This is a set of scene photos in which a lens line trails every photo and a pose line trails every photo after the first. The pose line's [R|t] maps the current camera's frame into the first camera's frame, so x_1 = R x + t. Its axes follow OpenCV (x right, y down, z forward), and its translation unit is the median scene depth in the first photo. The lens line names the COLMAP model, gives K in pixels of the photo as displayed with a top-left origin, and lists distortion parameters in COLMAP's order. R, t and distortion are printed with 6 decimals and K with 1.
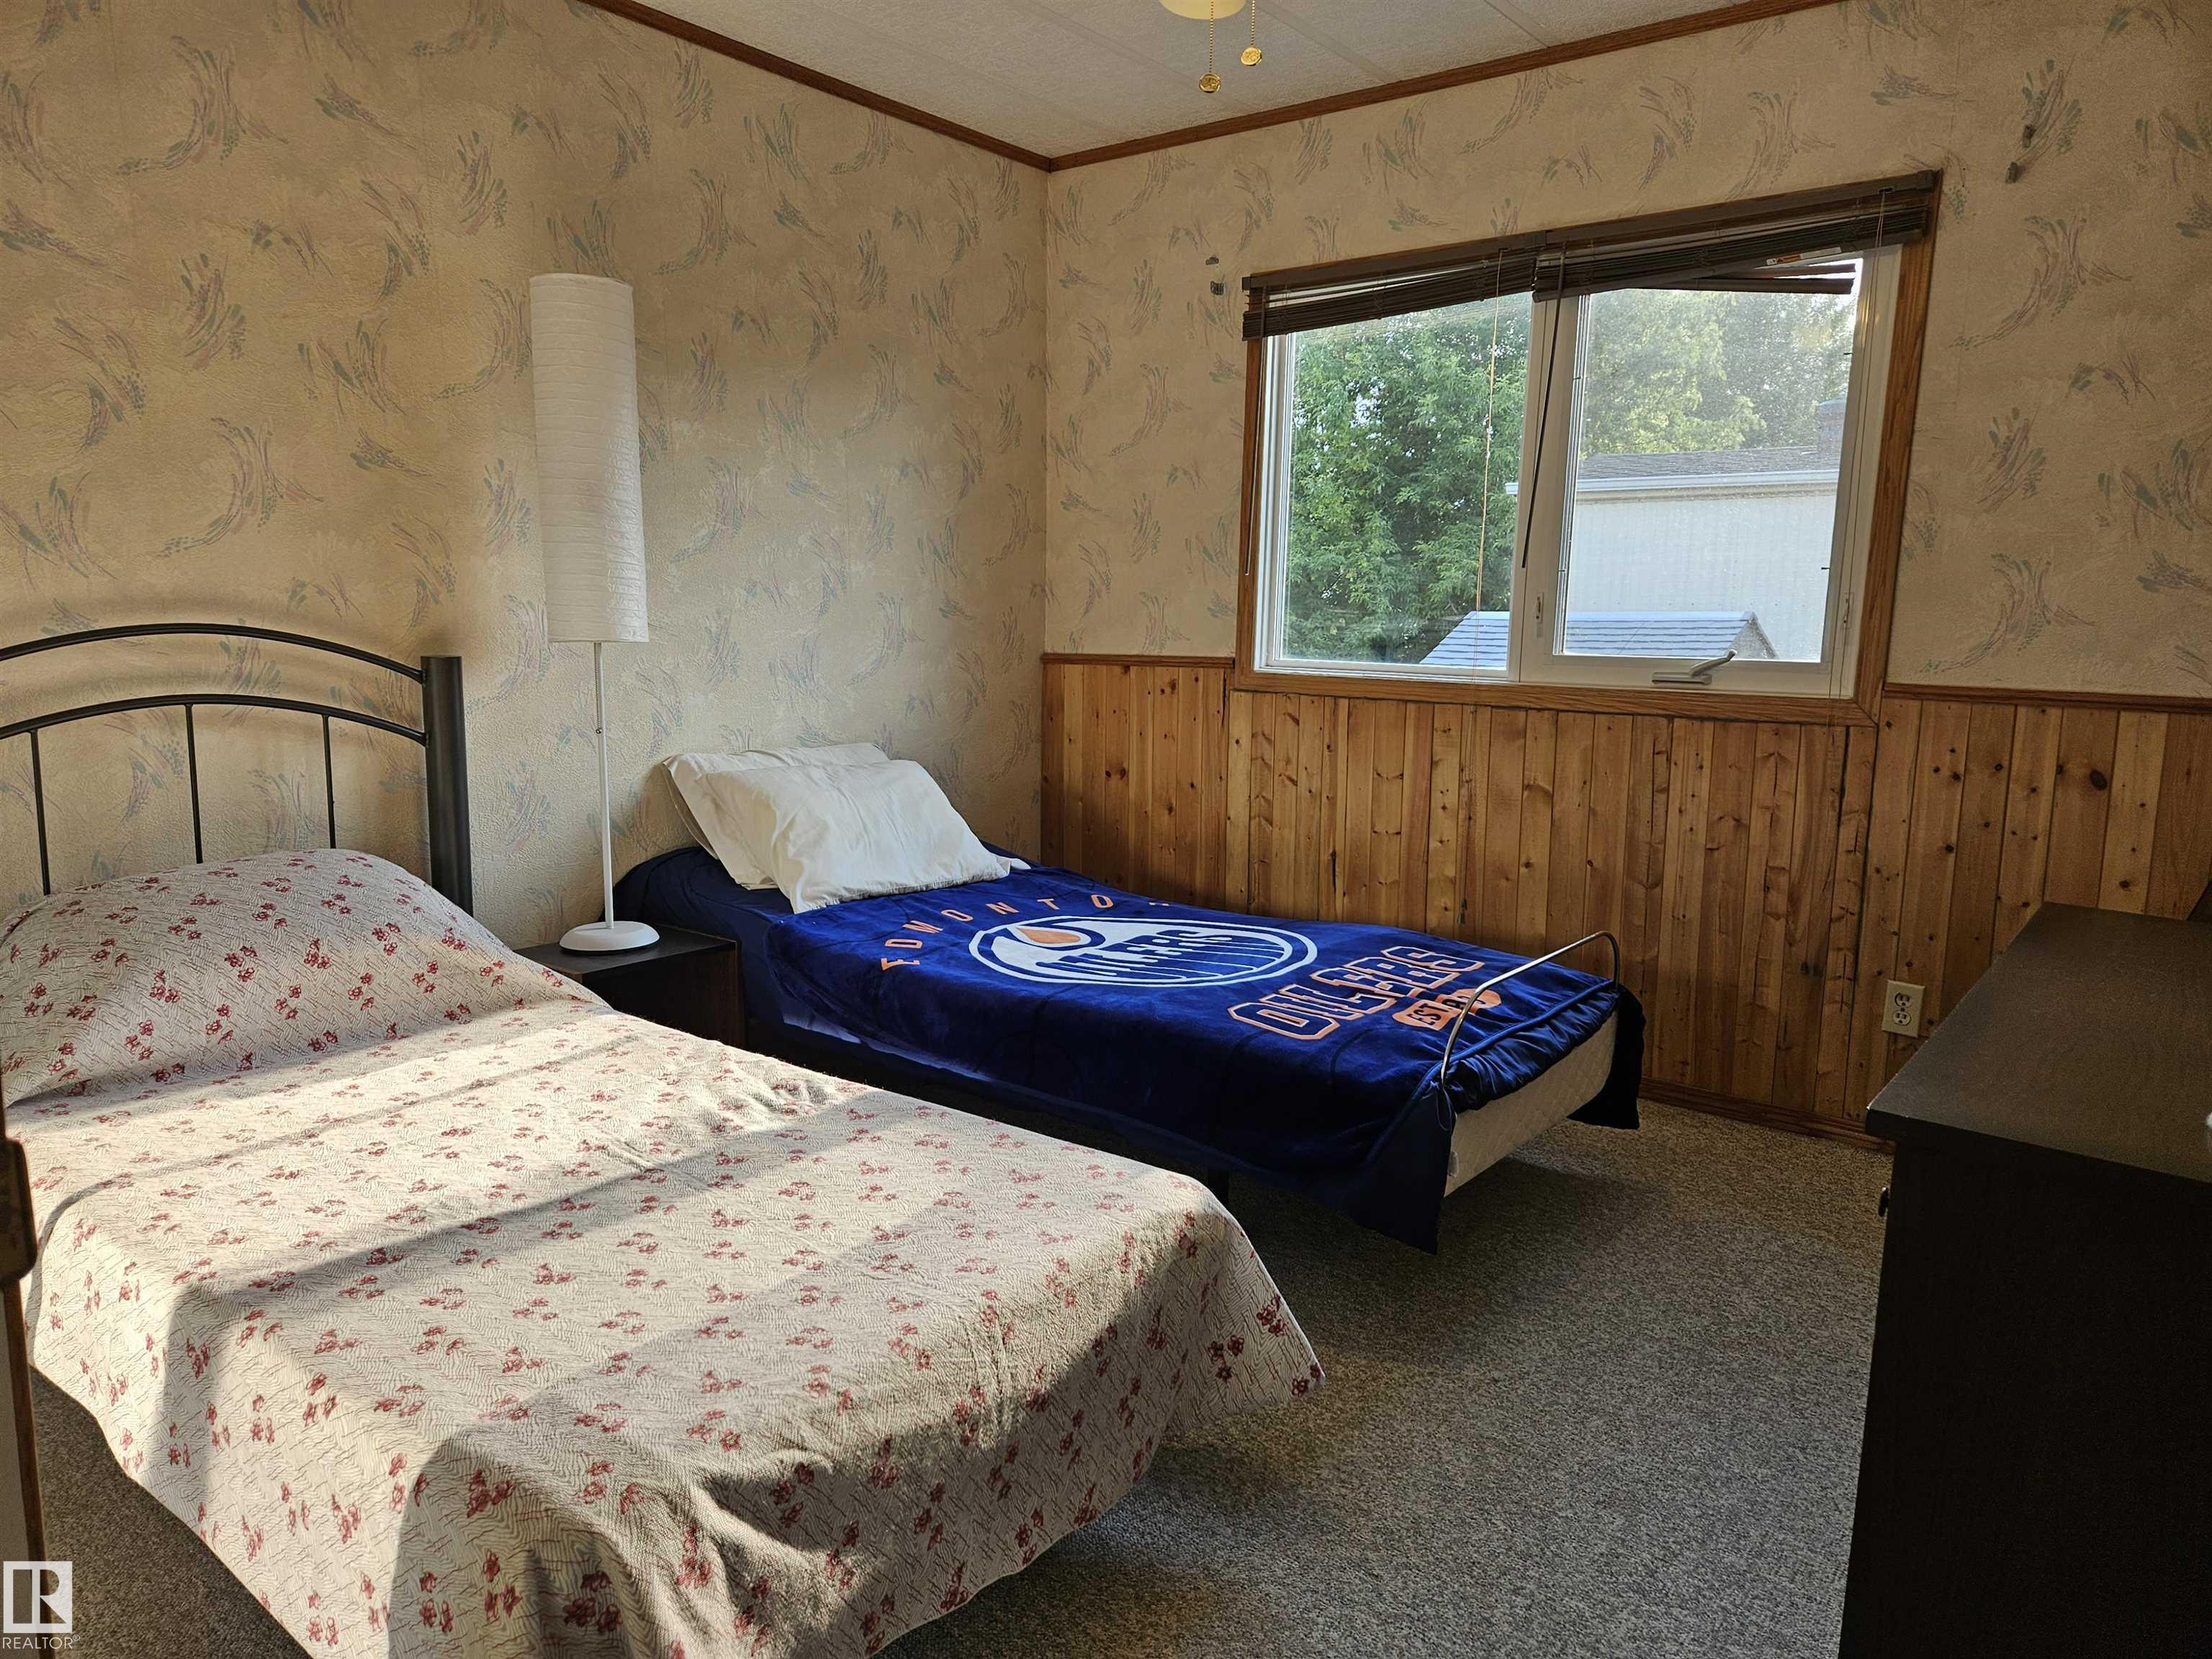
lens RADIAL K [[1476.0, 0, 1108.9], [0, 1476.0, 831.1], [0, 0, 1]] dist [0.062710, -0.039088]
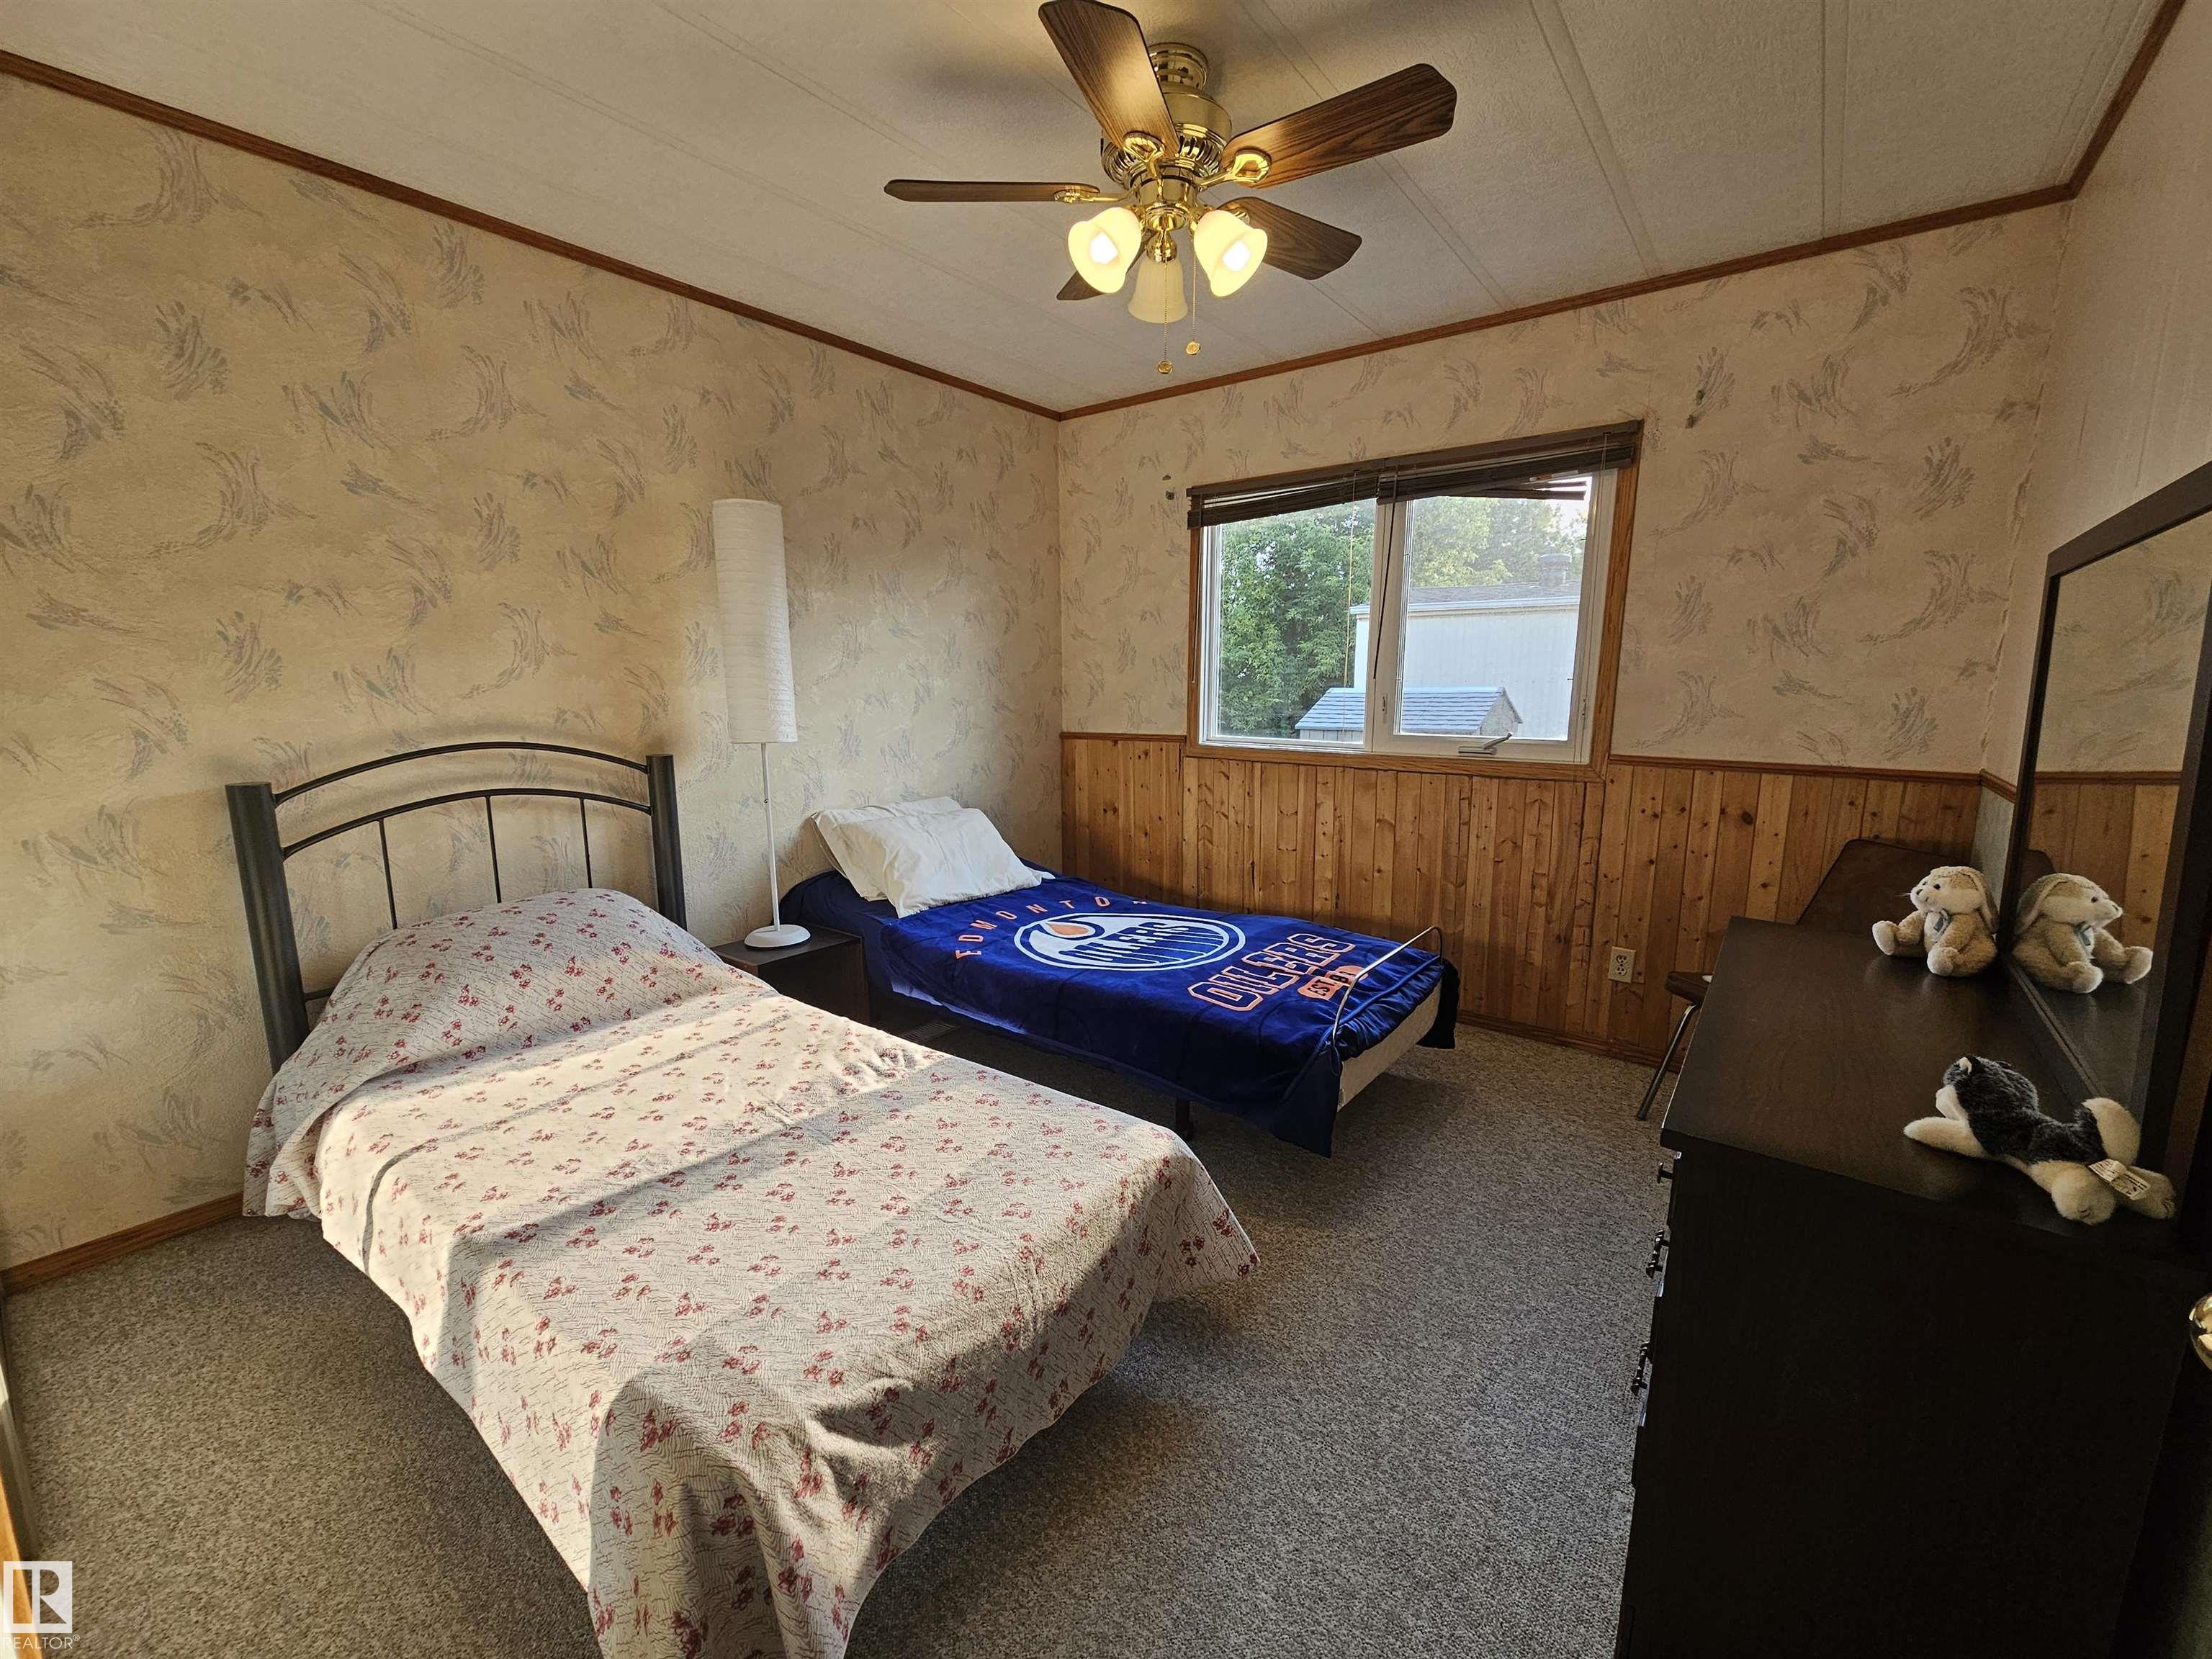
lens RADIAL K [[905.4, 0, 1119.4], [0, 905.4, 837.8], [0, 0, 1]] dist [0.001907, 0.001387]
pose [[0.999743, -0.018714, 0.012824, 0.002654], [0.018416, 0.999567, 0.022940, -0.050904], [-0.013247, -0.022698, 0.999655, 0.088149]]
